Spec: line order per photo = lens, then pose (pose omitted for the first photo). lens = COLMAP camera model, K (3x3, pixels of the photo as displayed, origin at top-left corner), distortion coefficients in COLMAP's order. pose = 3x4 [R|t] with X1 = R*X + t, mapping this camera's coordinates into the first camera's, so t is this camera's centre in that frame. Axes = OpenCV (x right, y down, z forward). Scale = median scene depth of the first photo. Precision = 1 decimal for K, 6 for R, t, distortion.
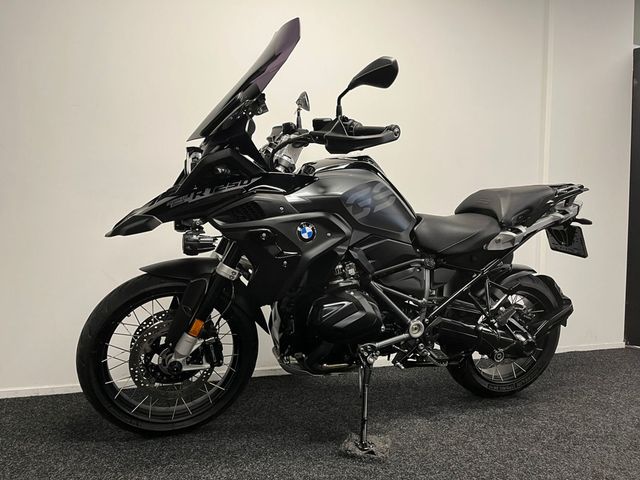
lens RADIAL K [[482.5, 0, 320.0], [0, 482.5, 240.0], [0, 0, 1]] dist [0.086471, -0.129050]
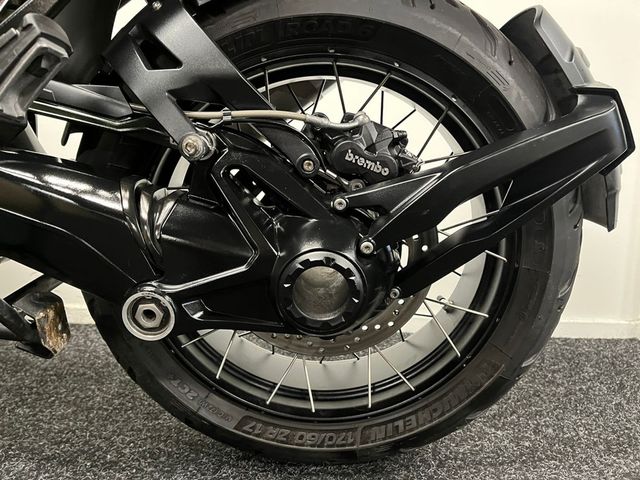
lens RADIAL K [[482.5, 0, 320.0], [0, 482.5, 240.0], [0, 0, 1]] dist [0.086471, -0.129050]
pose [[0.935218, 0.043056, -0.351446, 0.591869], [-0.012382, 0.995949, 0.089065, 0.211796], [0.353857, -0.078944, 0.931962, 0.949749]]
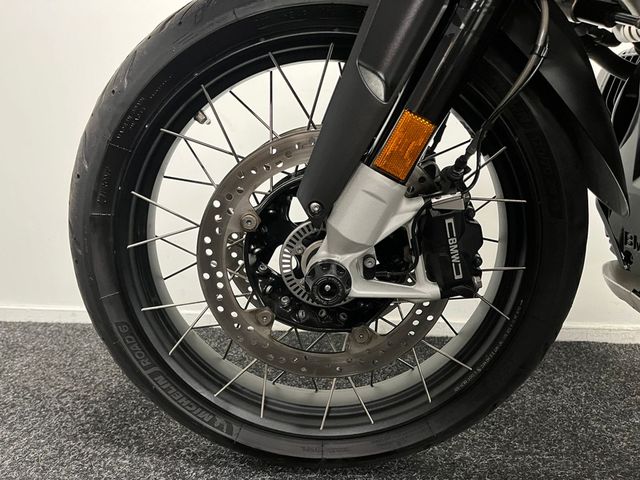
lens RADIAL K [[482.5, 0, 320.0], [0, 482.5, 240.0], [0, 0, 1]] dist [0.086471, -0.129050]
pose [[0.940371, 0.055530, -0.335587, -0.189134], [-0.023082, 0.994728, 0.099920, 0.191590], [0.339366, -0.086216, 0.936695, 0.671767]]
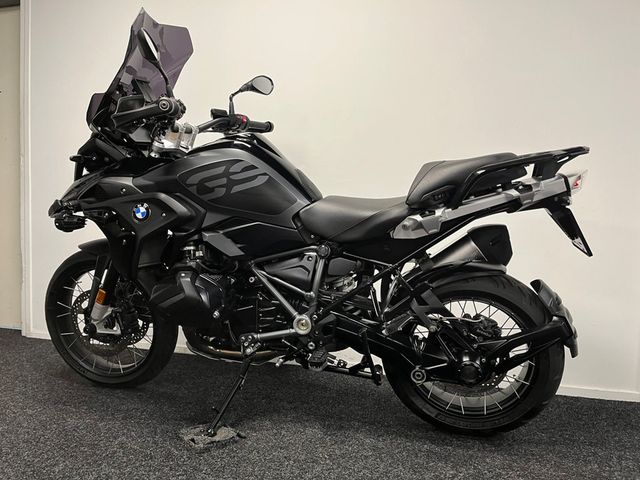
lens RADIAL K [[482.5, 0, 320.0], [0, 482.5, 240.0], [0, 0, 1]] dist [0.086471, -0.129050]
pose [[0.824606, 0.021820, -0.565286, 0.772623], [-0.024732, 0.999691, 0.002511, 0.027418], [0.565167, 0.011910, 0.824891, 0.308768]]
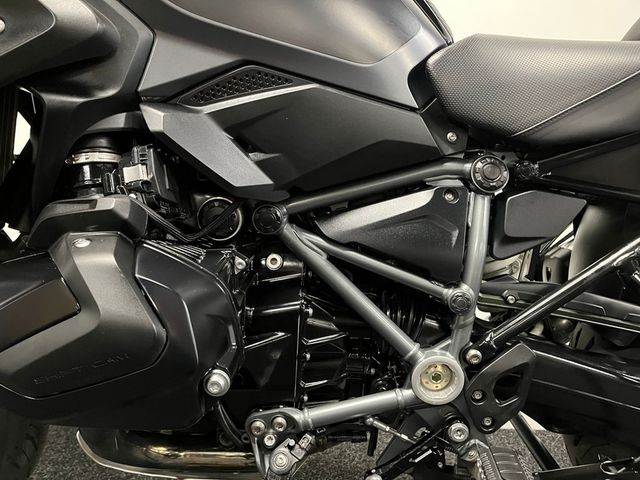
lens RADIAL K [[482.5, 0, 320.0], [0, 482.5, 240.0], [0, 0, 1]] dist [0.086471, -0.129050]
pose [[0.939062, 0.005468, -0.343704, 0.252987], [-0.003004, 0.999966, 0.007701, 0.096129], [0.343734, -0.006199, 0.939047, 0.719089]]
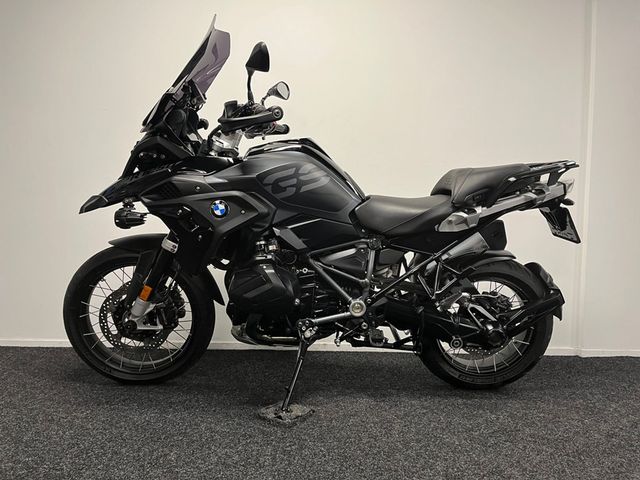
lens RADIAL K [[482.5, 0, 320.0], [0, 482.5, 240.0], [0, 0, 1]] dist [0.086471, -0.129050]
pose [[0.952330, 0.014406, -0.304729, 0.460289], [-0.012708, 0.999891, 0.007555, 0.037067], [0.304805, -0.003322, 0.952409, 0.016821]]
